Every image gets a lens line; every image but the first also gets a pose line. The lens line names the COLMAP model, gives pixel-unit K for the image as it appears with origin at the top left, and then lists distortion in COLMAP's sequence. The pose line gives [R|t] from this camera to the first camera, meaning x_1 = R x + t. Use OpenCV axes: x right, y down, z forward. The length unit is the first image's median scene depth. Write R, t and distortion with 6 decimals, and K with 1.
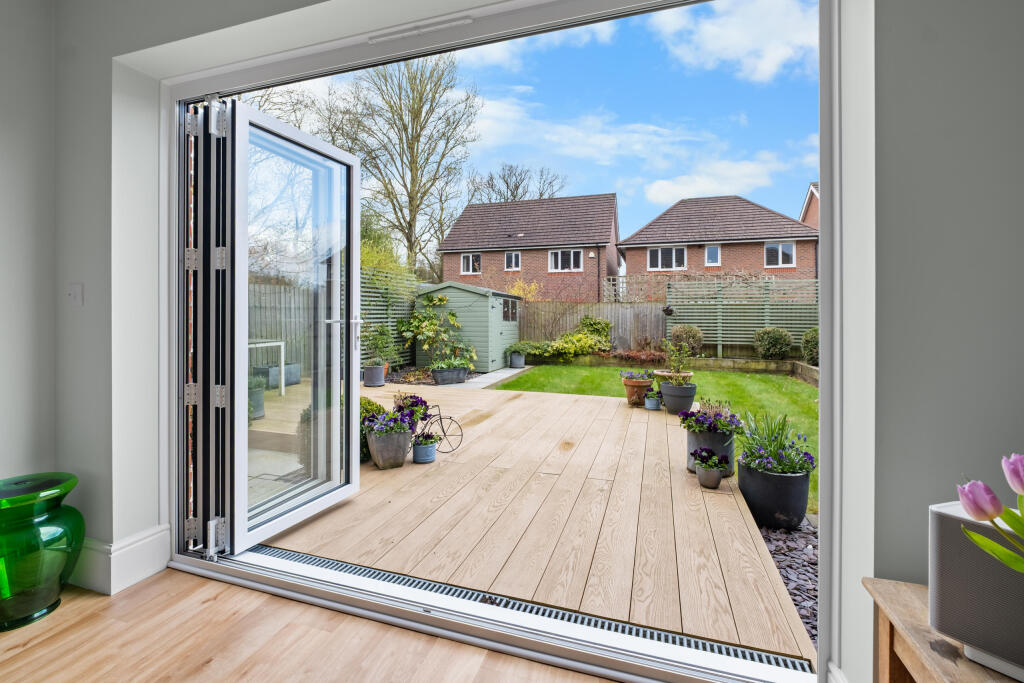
lens RADIAL K [[463.7, 0, 506.8], [0, 463.7, 303.2], [0, 0, 1]] dist [-0.002521, -0.002655]
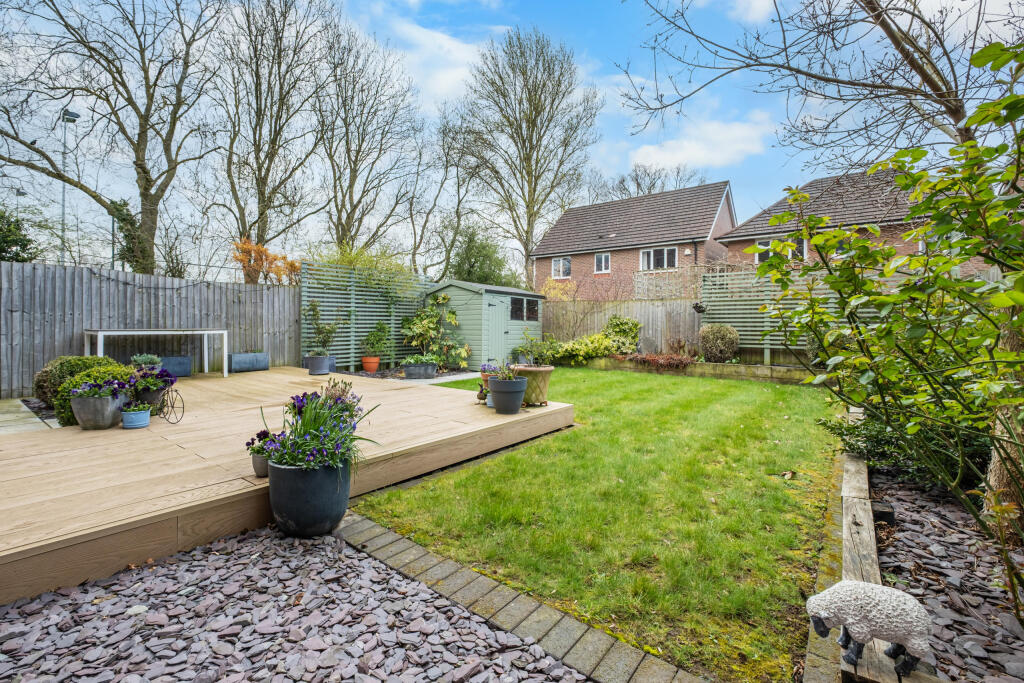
lens RADIAL K [[463.7, 0, 511.6], [0, 463.7, 316.8], [0, 0, 1]] dist [-0.002521, -0.002655]
pose [[0.940286, -0.005050, -0.340347, 0.296837], [0.006260, 0.999977, 0.002458, 0.027249], [0.340327, -0.004442, 0.940297, 0.089795]]
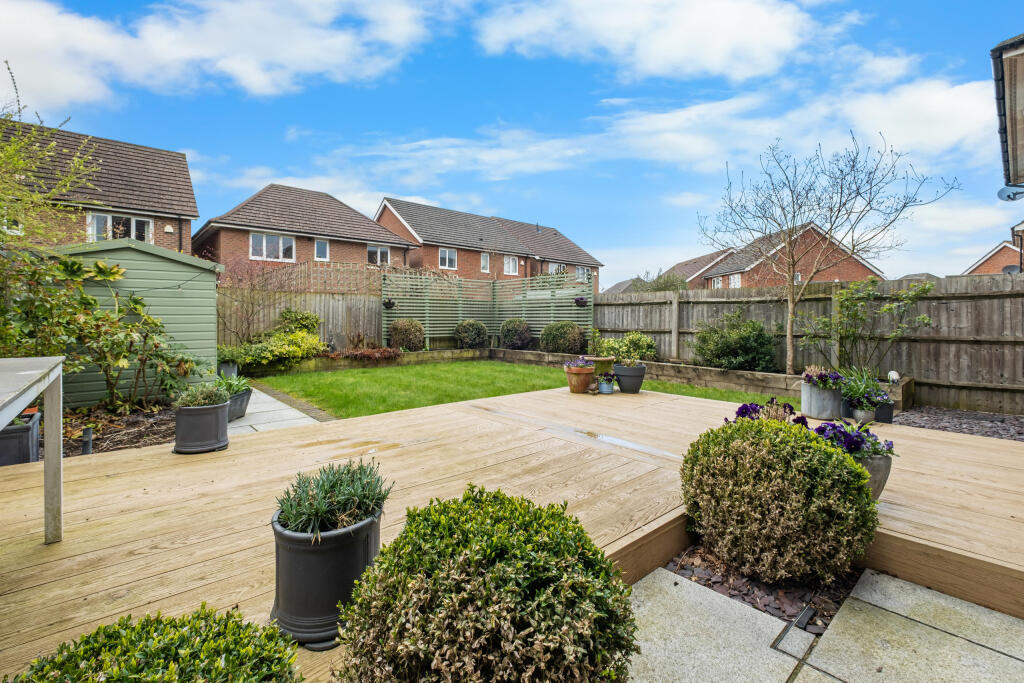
lens RADIAL K [[463.7, 0, 502.9], [0, 463.7, 336.3], [0, 0, 1]] dist [-0.002521, -0.002655]
pose [[0.516707, -0.037861, 0.855325, -0.302021], [-0.014370, 0.998498, 0.052879, 0.028248], [-0.856042, -0.039614, 0.515387, 0.314713]]
